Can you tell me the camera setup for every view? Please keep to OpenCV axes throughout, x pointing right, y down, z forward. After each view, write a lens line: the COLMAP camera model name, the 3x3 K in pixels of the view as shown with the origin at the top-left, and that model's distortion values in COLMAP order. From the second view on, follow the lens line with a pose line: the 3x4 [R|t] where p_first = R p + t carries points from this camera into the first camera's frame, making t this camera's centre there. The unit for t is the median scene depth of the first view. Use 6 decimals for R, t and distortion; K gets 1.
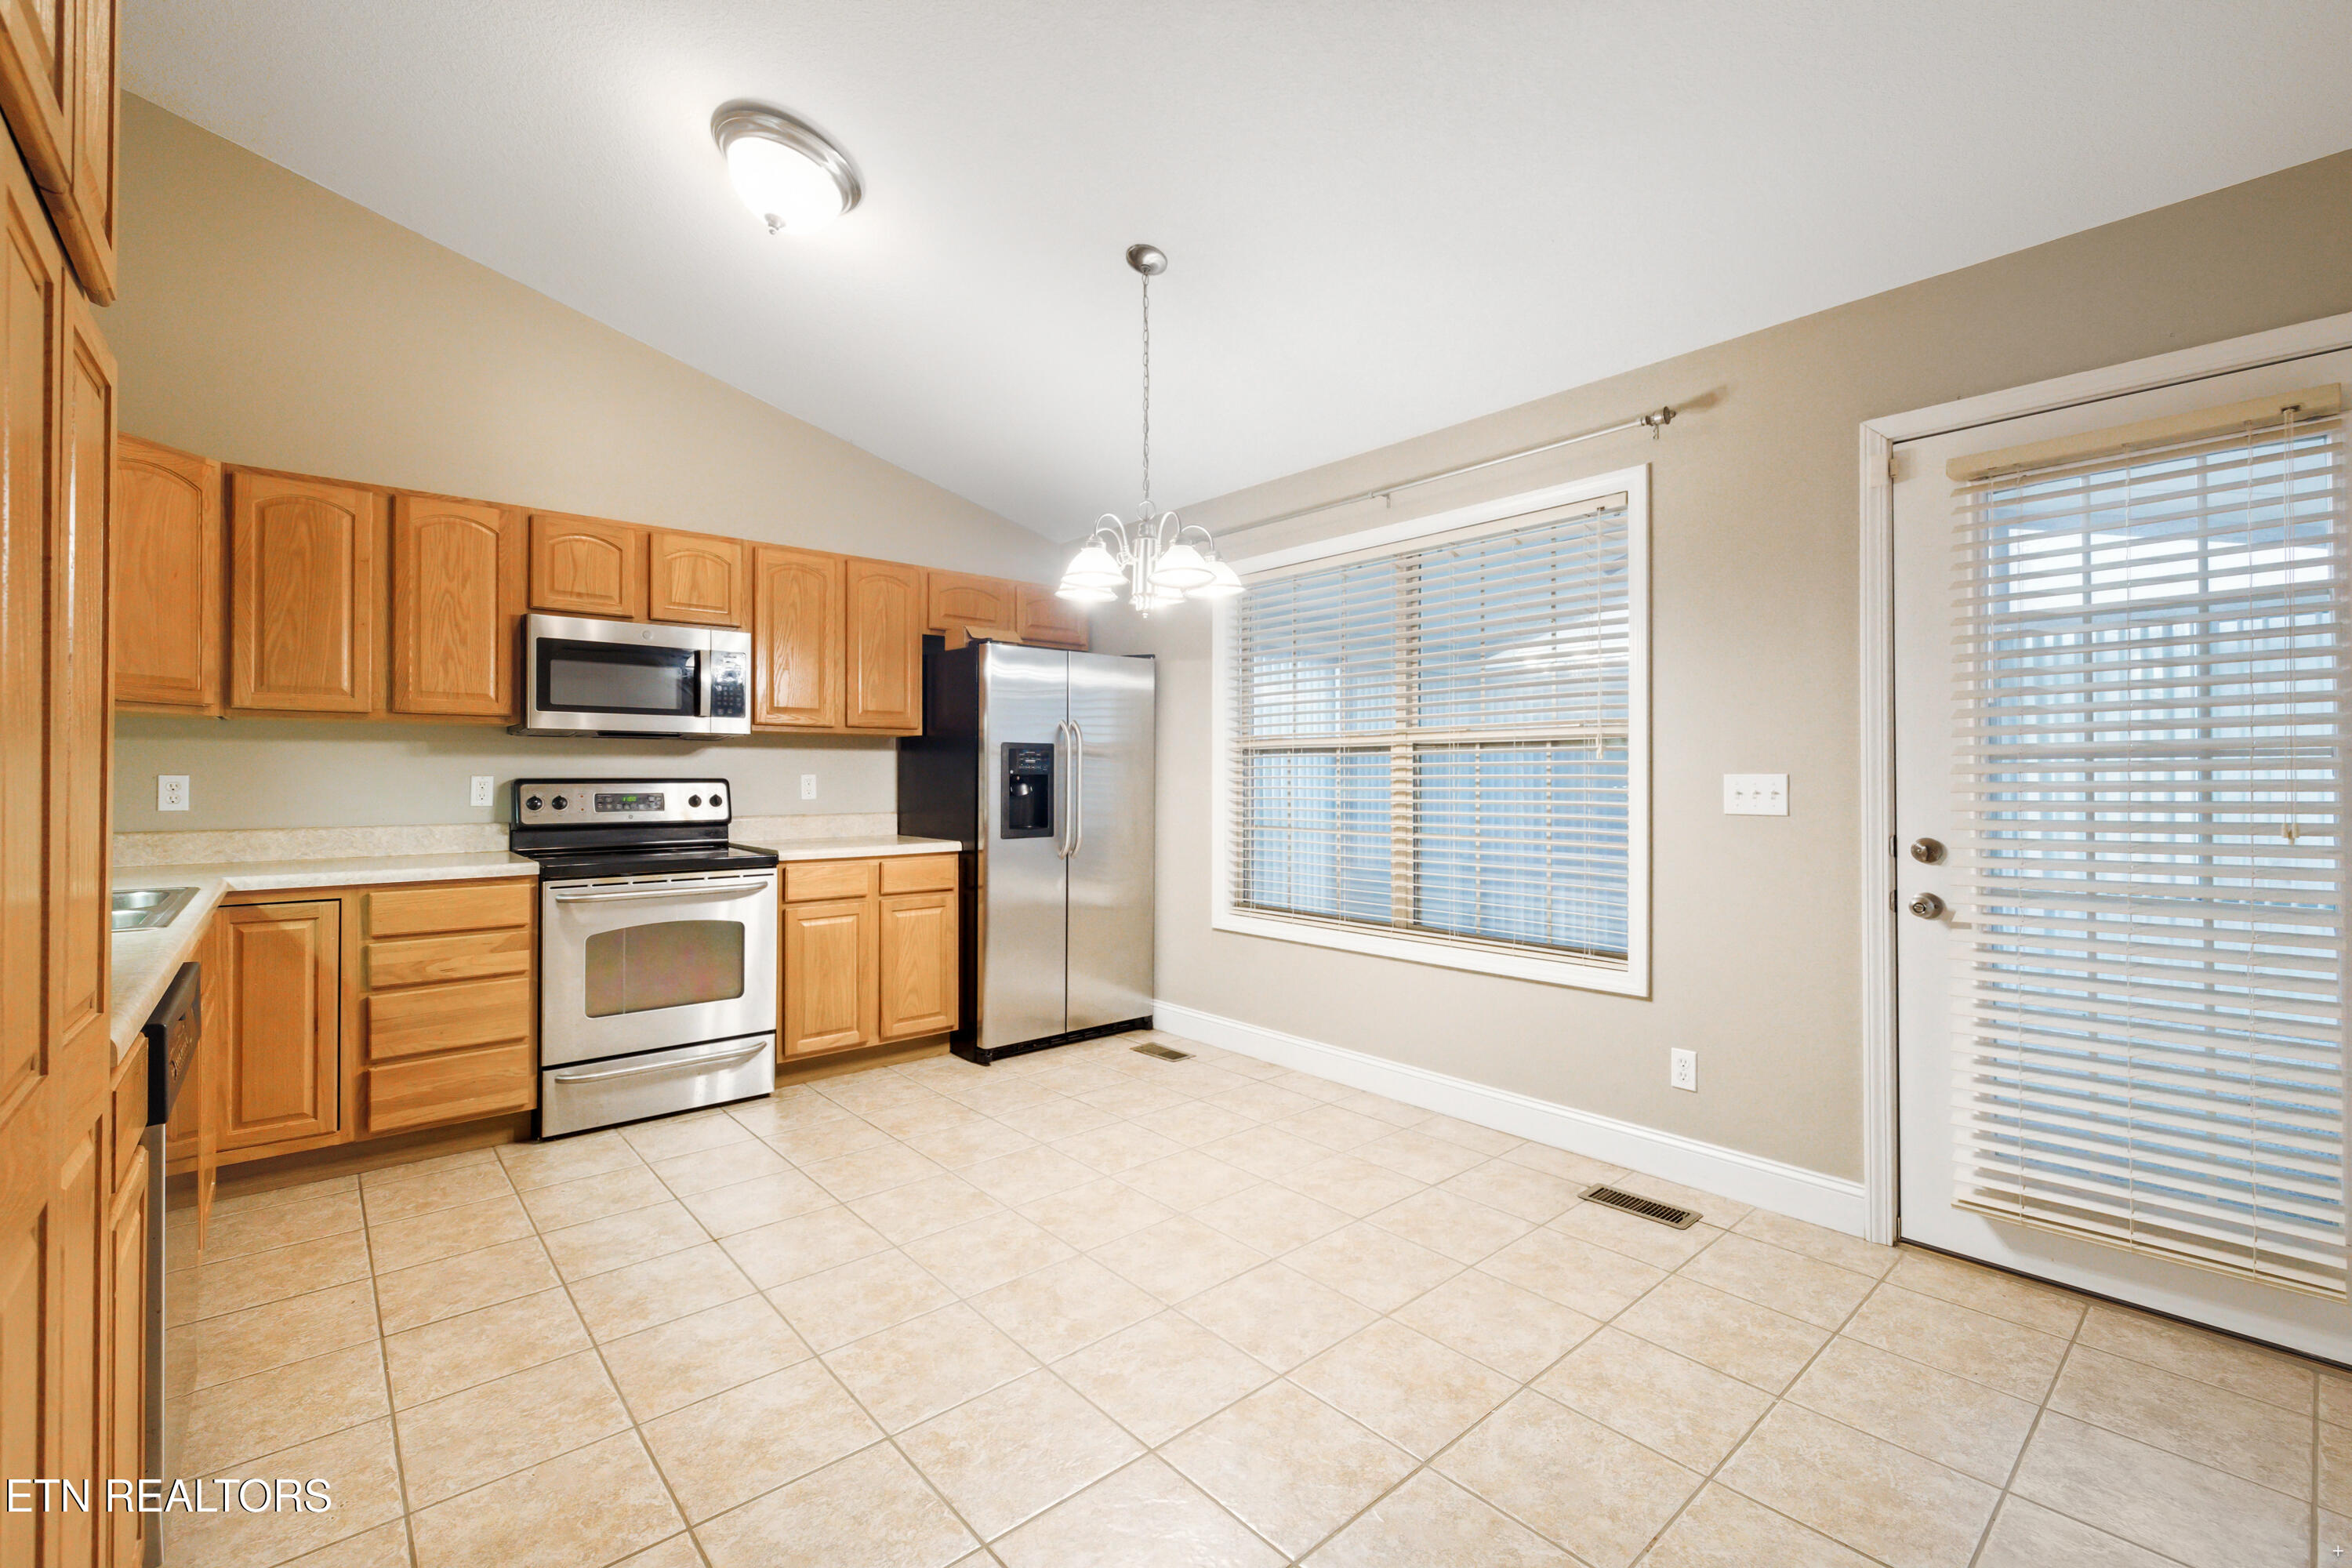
lens RADIAL K [[1005.4, 0, 1173.7], [0, 1005.4, 772.0], [0, 0, 1]] dist [-0.000478, 0.000120]
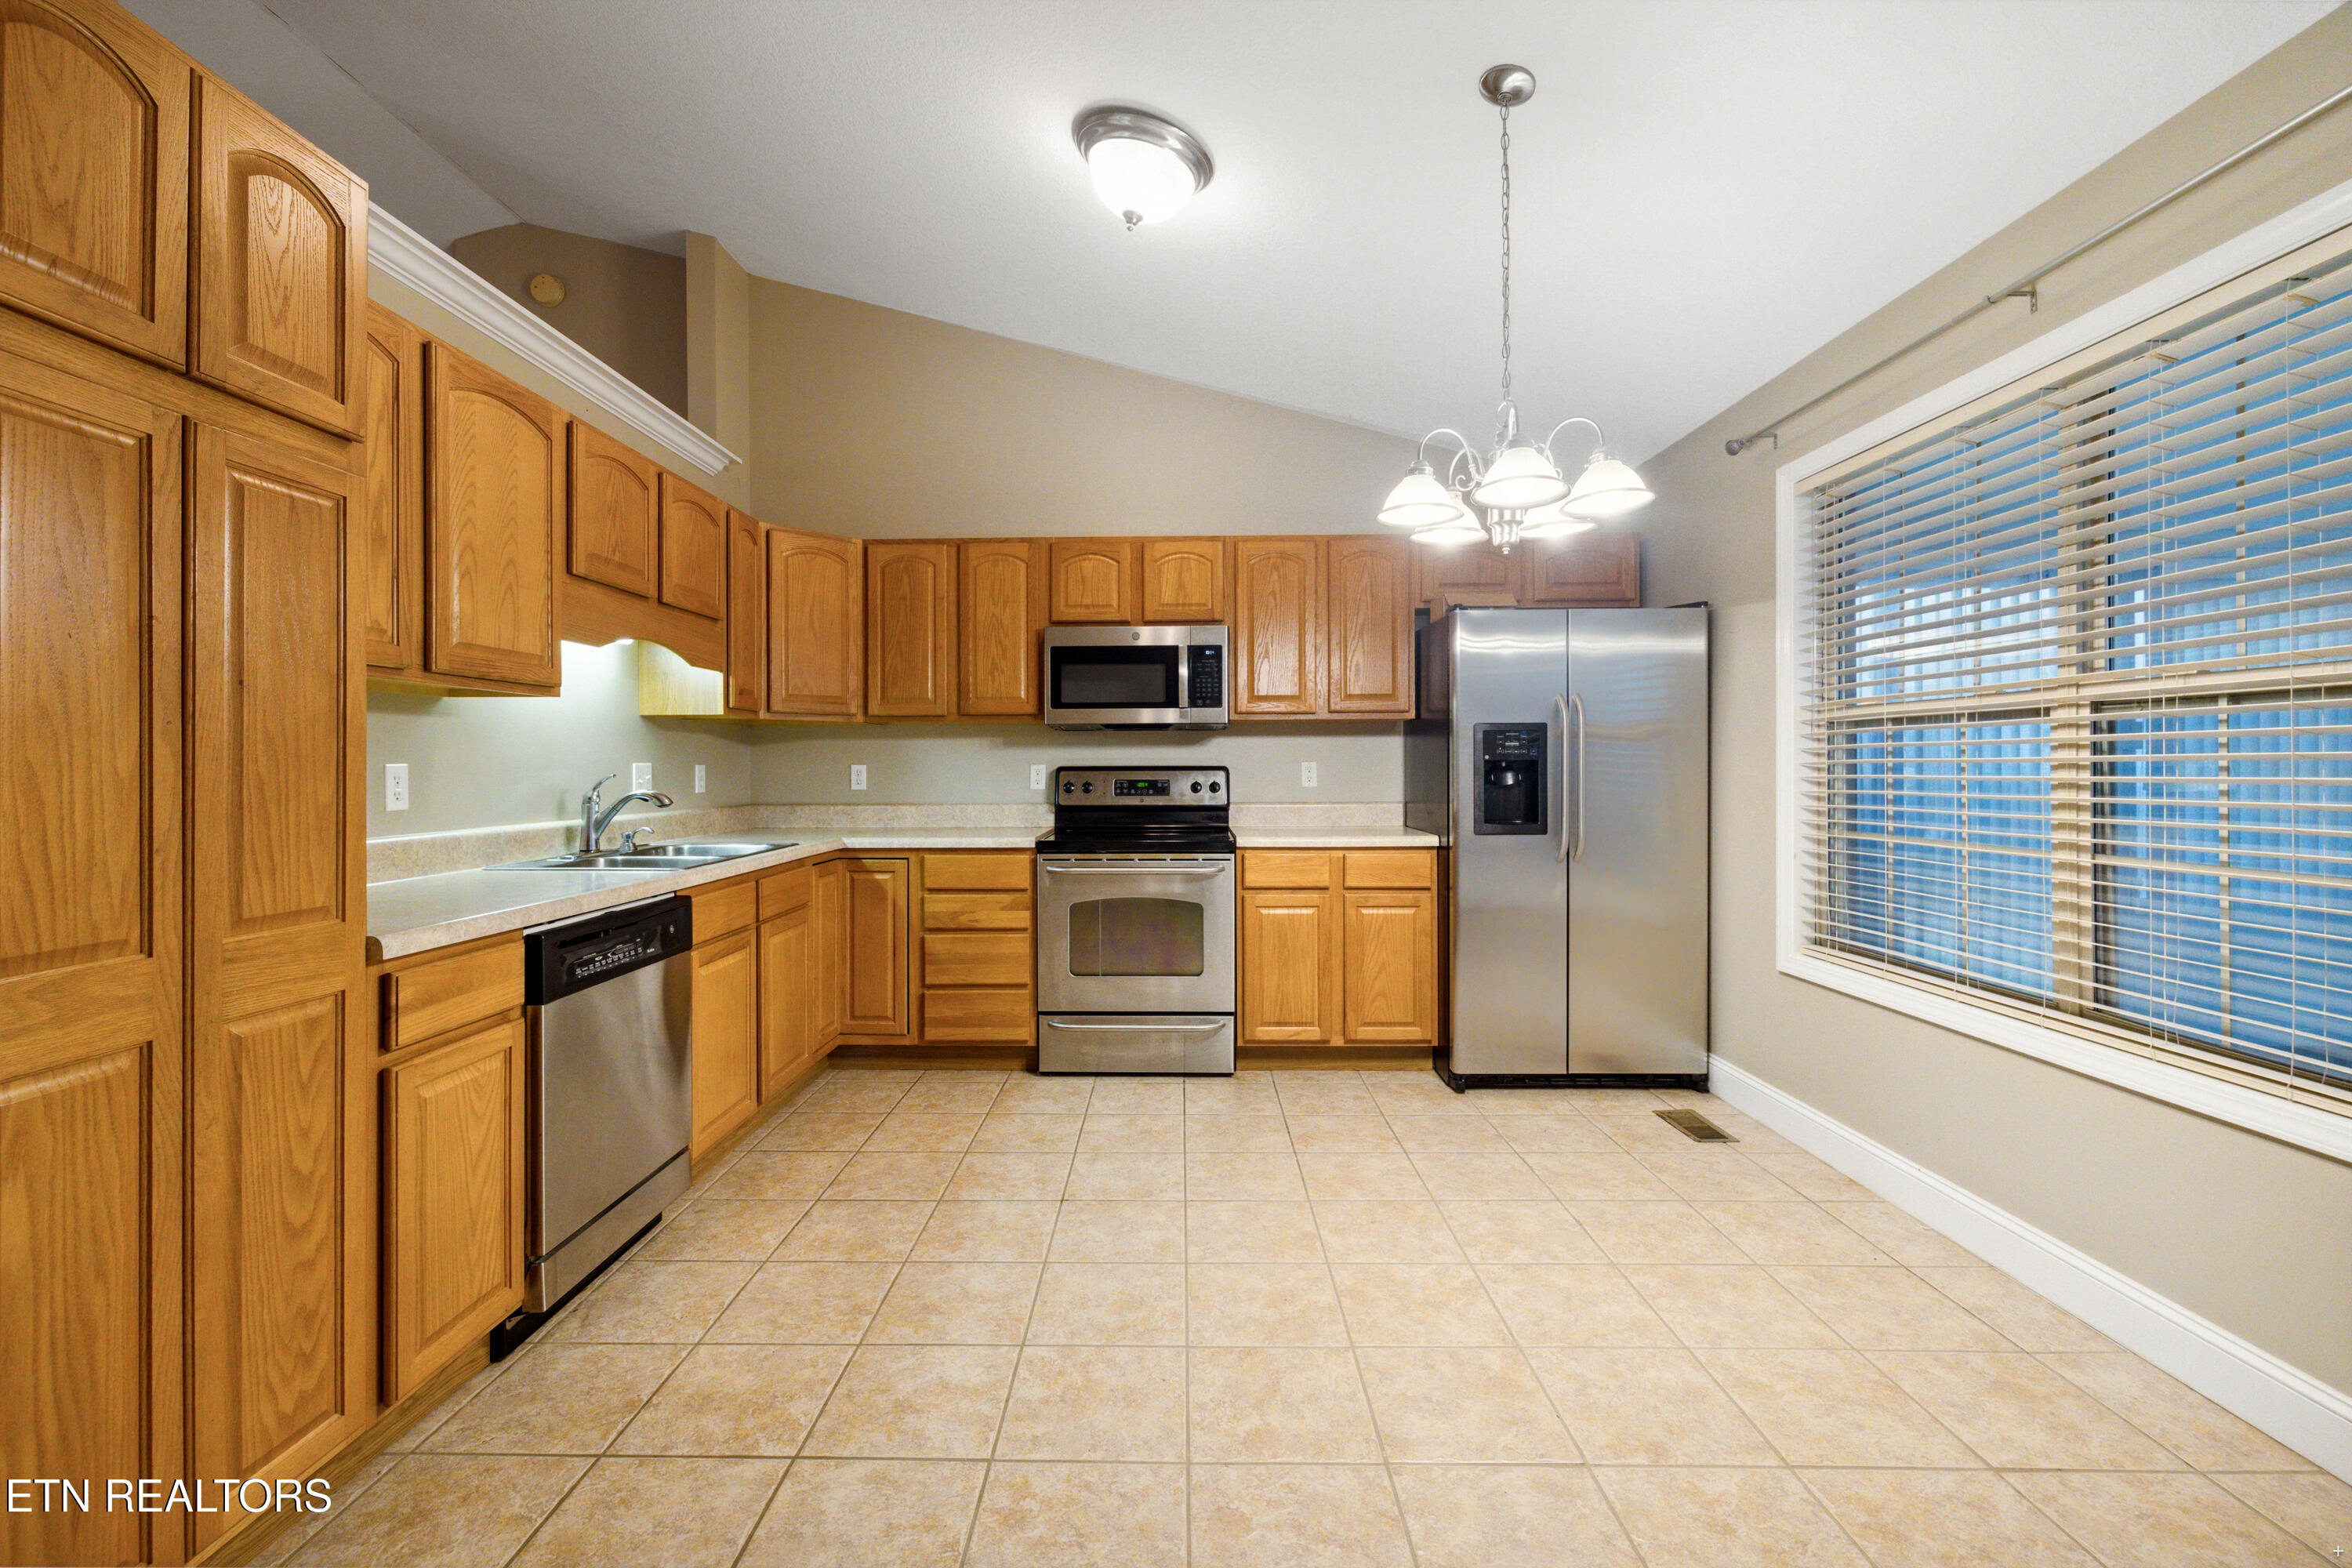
lens RADIAL K [[995.6, 0, 1161.6], [0, 995.6, 766.7], [0, 0, 1]] dist [0.000500, 0.000218]
pose [[0.740263, -0.003328, -0.672309, 0.252145], [0.006746, 0.999974, 0.002477, 0.005088], [0.672283, -0.006369, 0.740266, 0.227175]]
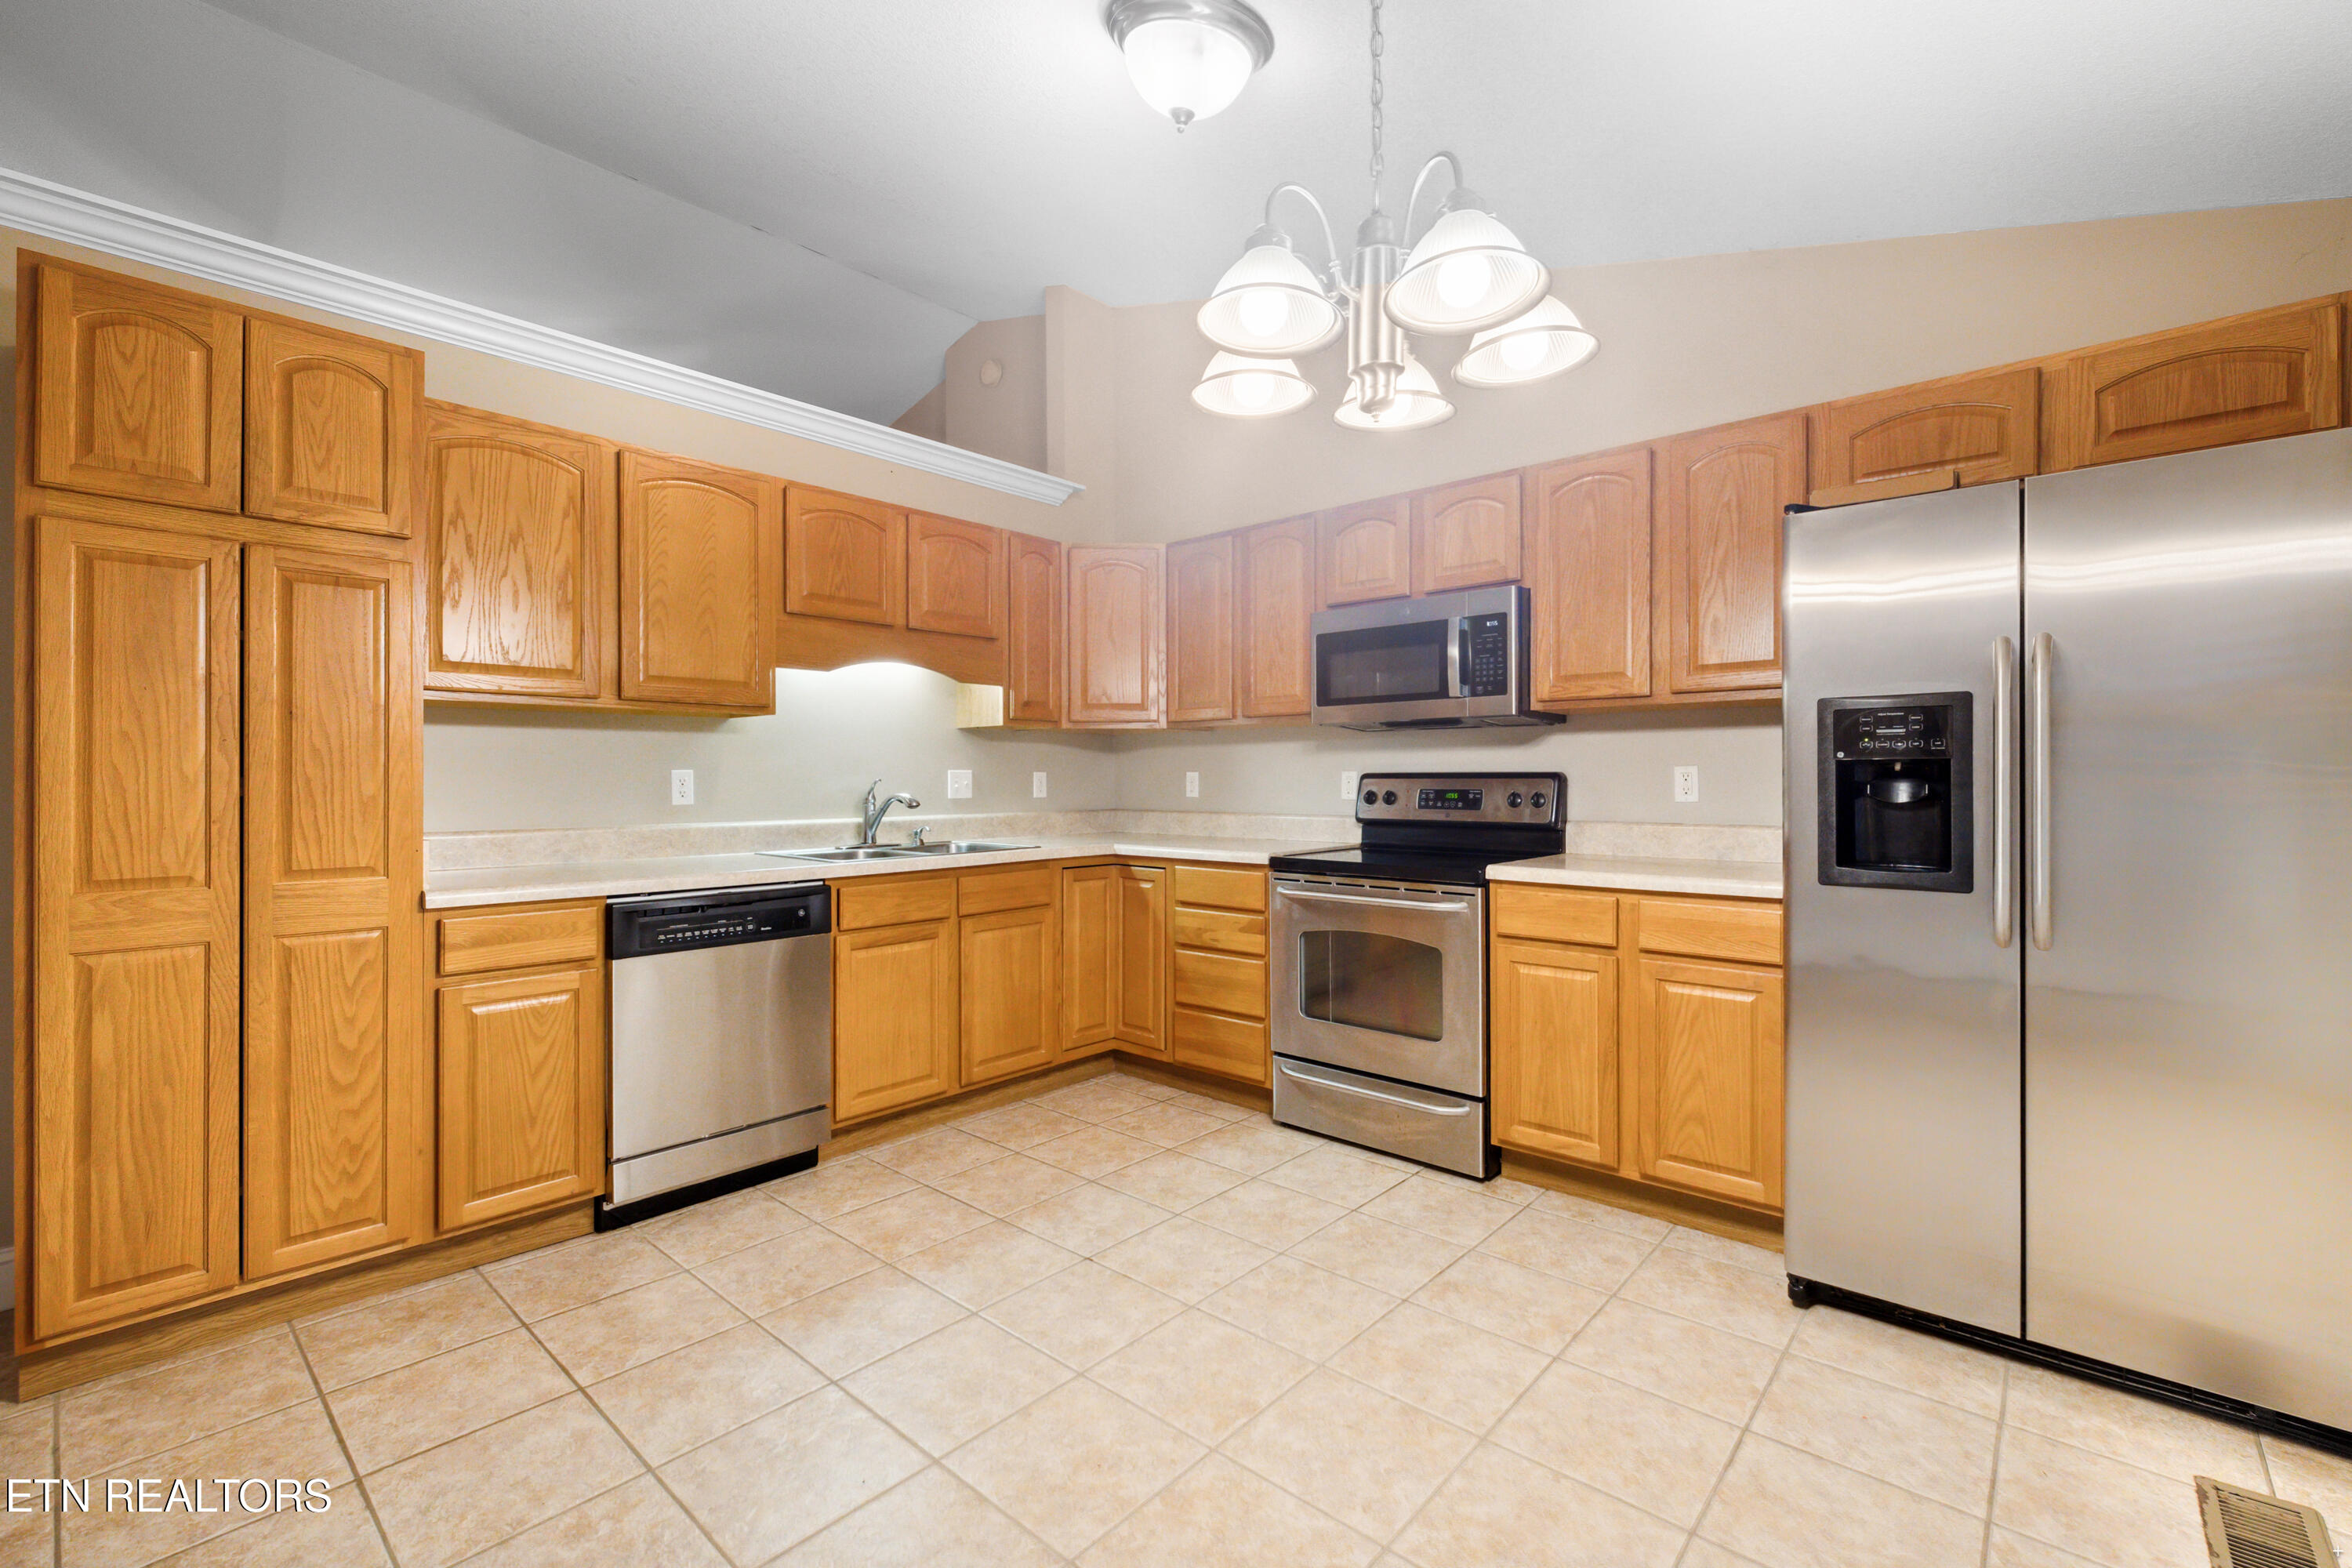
lens RADIAL K [[1014.4, 0, 1160.8], [0, 1014.4, 778.5], [0, 0, 1]] dist [-0.000110, 0.000396]
pose [[0.114378, -0.001751, -0.993436, 0.381607], [0.005105, 0.999986, -0.001174, 0.012922], [0.993424, -0.004937, 0.114386, 0.738178]]
